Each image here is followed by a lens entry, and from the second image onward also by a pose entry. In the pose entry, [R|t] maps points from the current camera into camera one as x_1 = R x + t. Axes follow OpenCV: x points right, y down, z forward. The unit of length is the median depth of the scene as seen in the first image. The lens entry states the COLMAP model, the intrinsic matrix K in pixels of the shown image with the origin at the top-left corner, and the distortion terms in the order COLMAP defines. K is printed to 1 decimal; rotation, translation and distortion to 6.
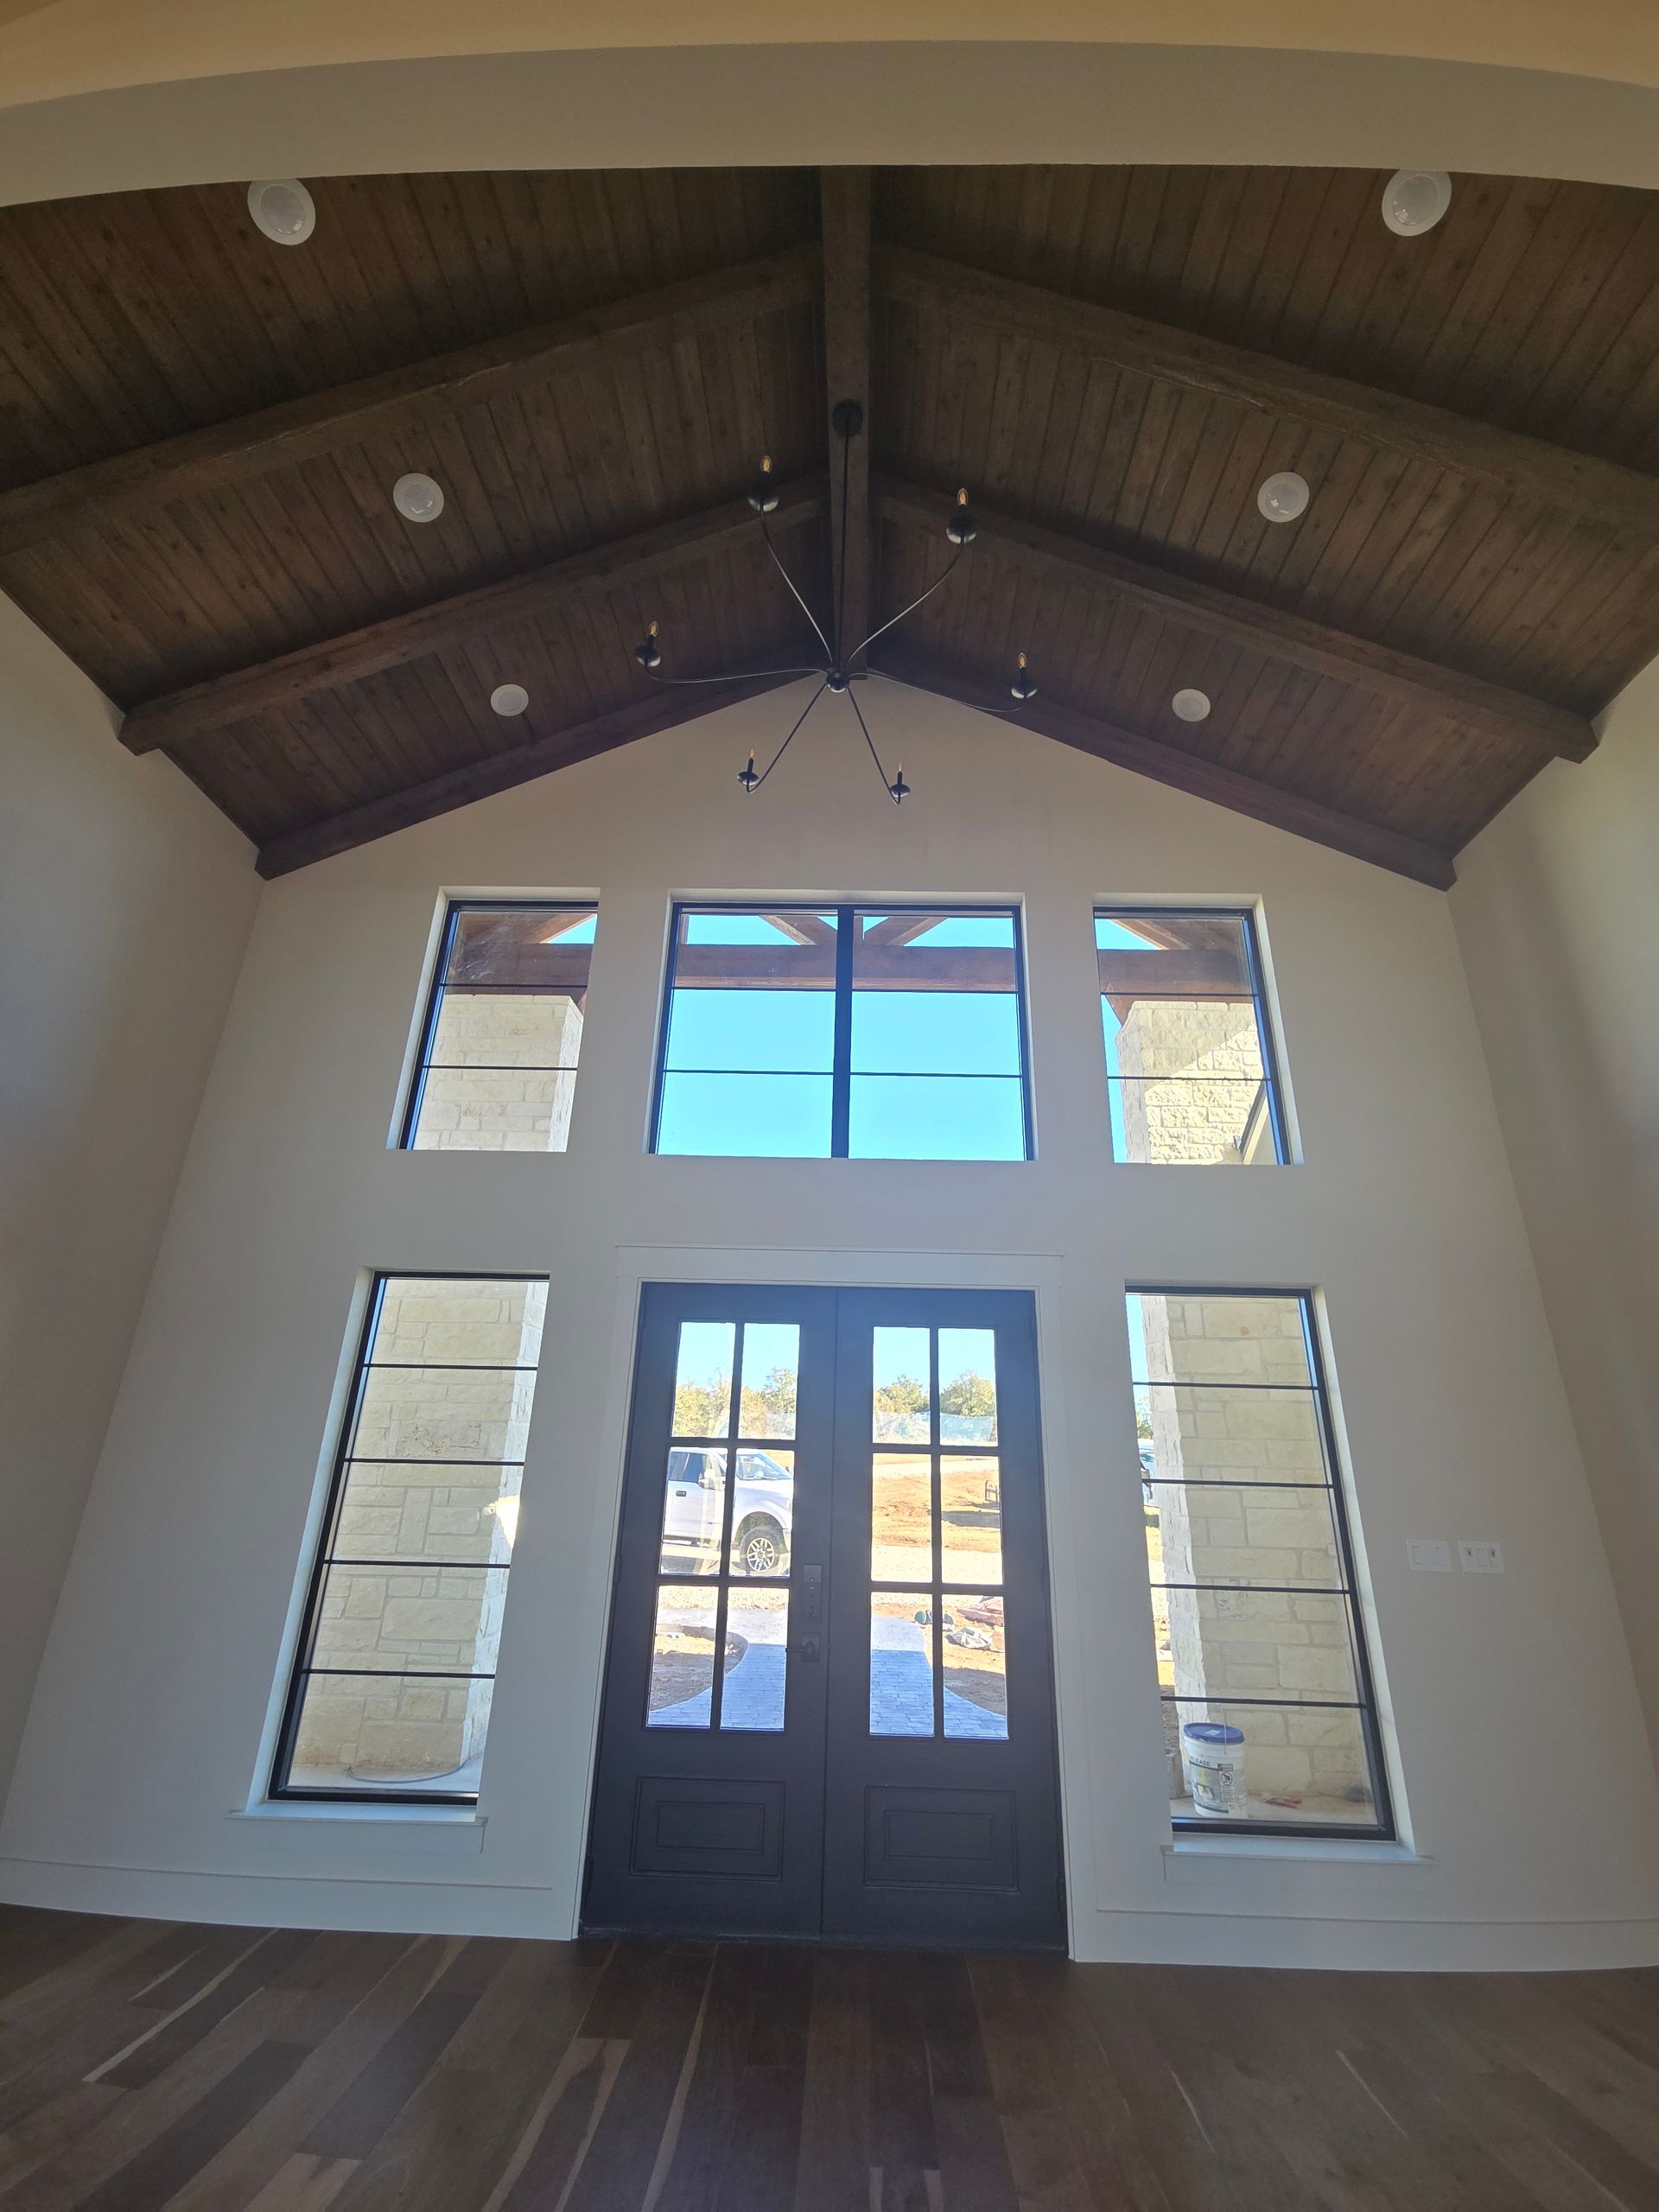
lens RADIAL K [[905.4, 0, 833.6], [0, 905.4, 1109.6], [0, 0, 1]] dist [0.008995, 0.000510]
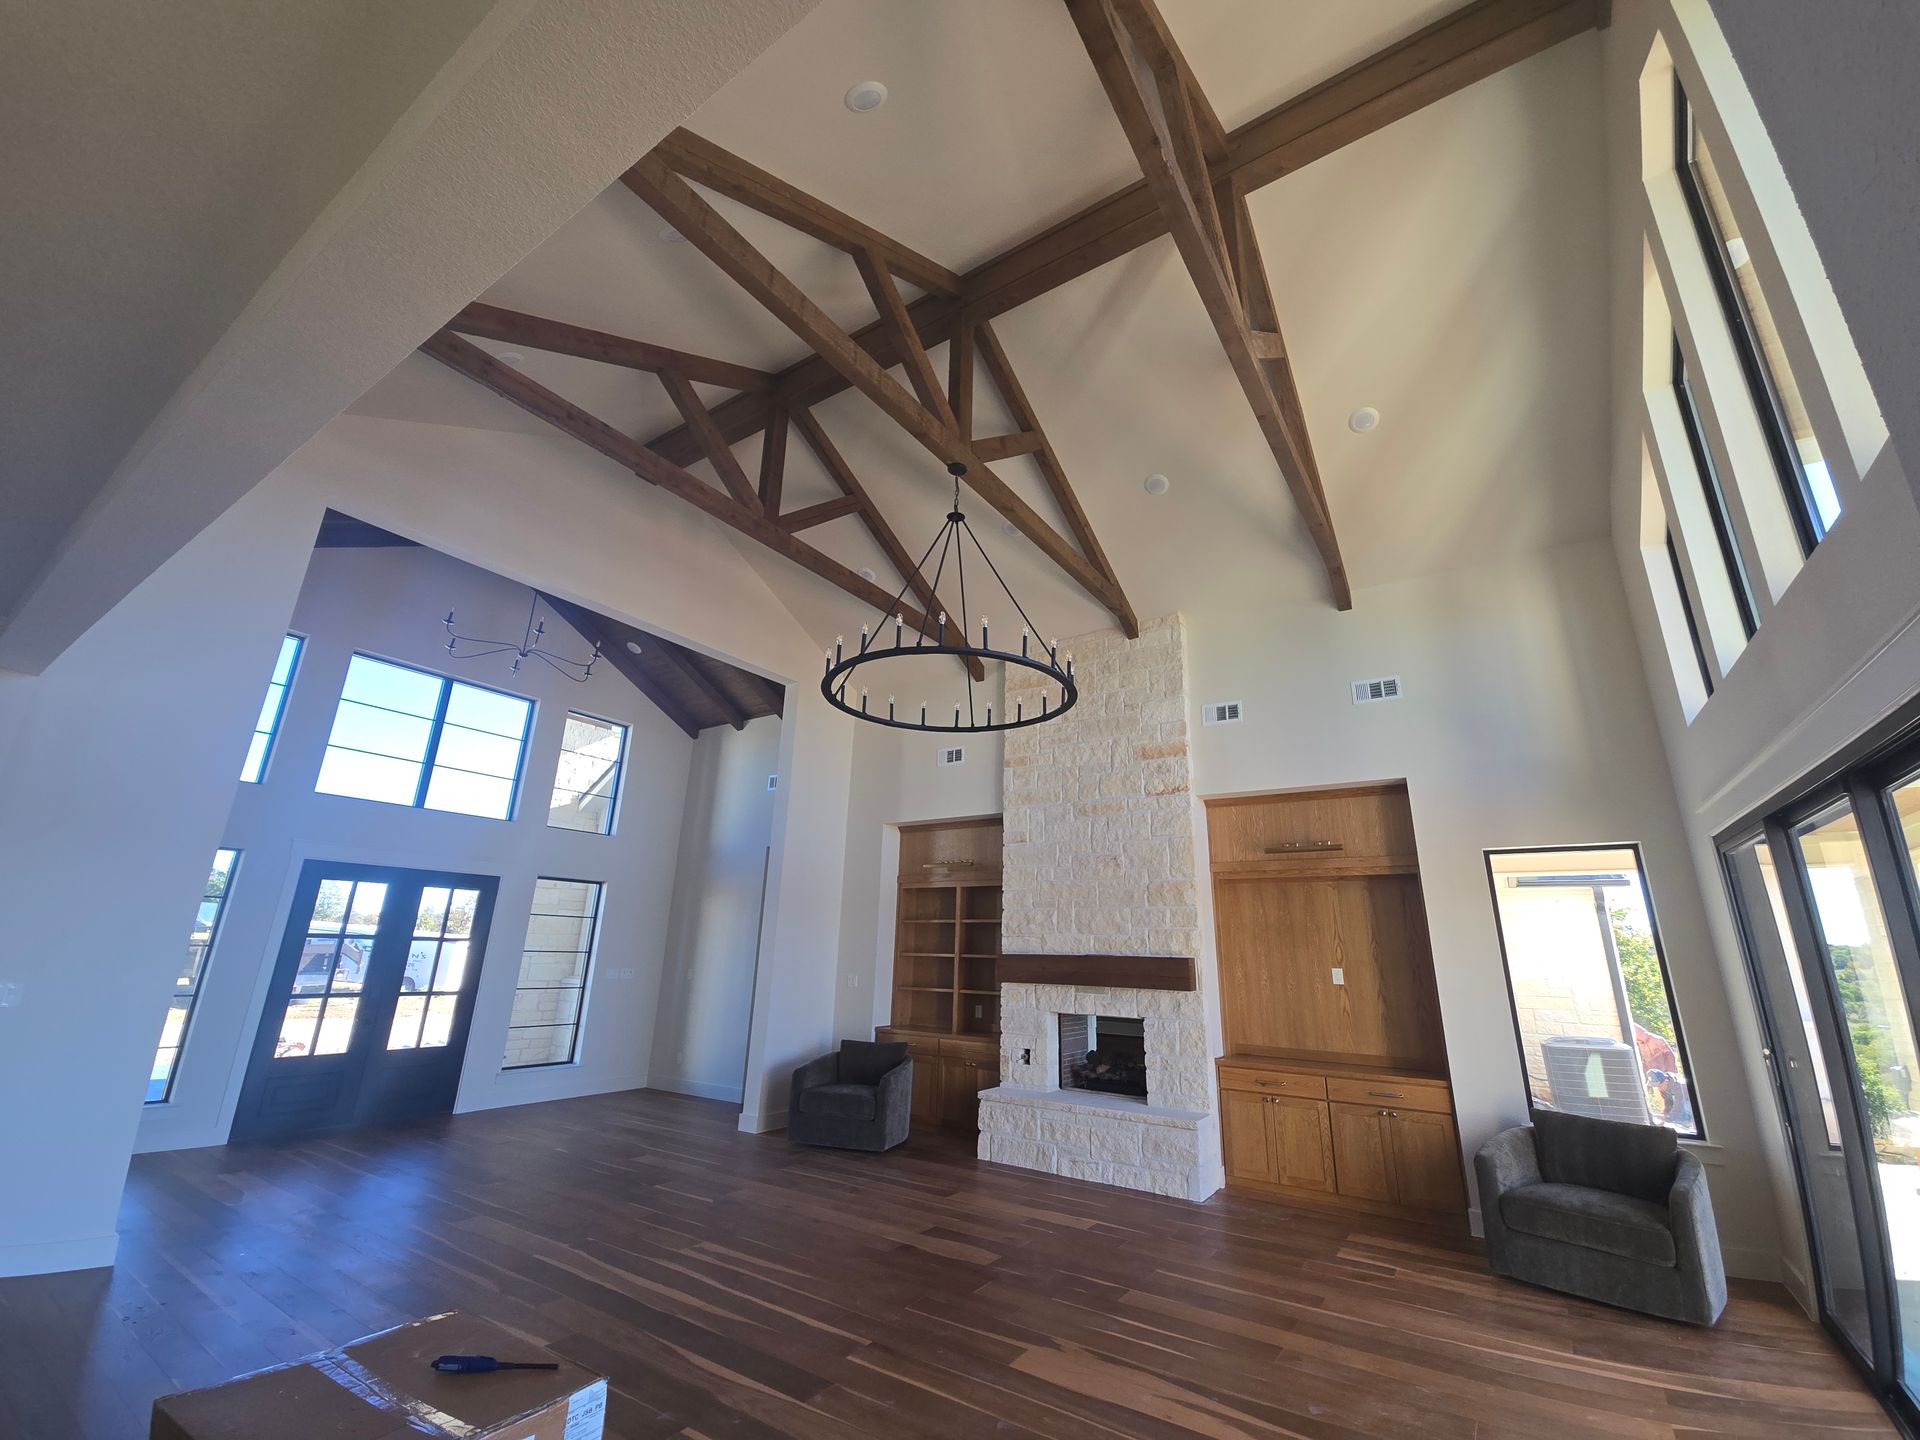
lens RADIAL K [[785.9, 0, 966.7], [0, 785.9, 716.5], [0, 0, 1]] dist [0.008995, 0.000510]
pose [[0.536829, 0.237183, 0.809666, -0.935339], [-0.299877, 0.950647, -0.079656, -0.421135], [-0.788599, -0.200038, 0.581461, -1.152392]]
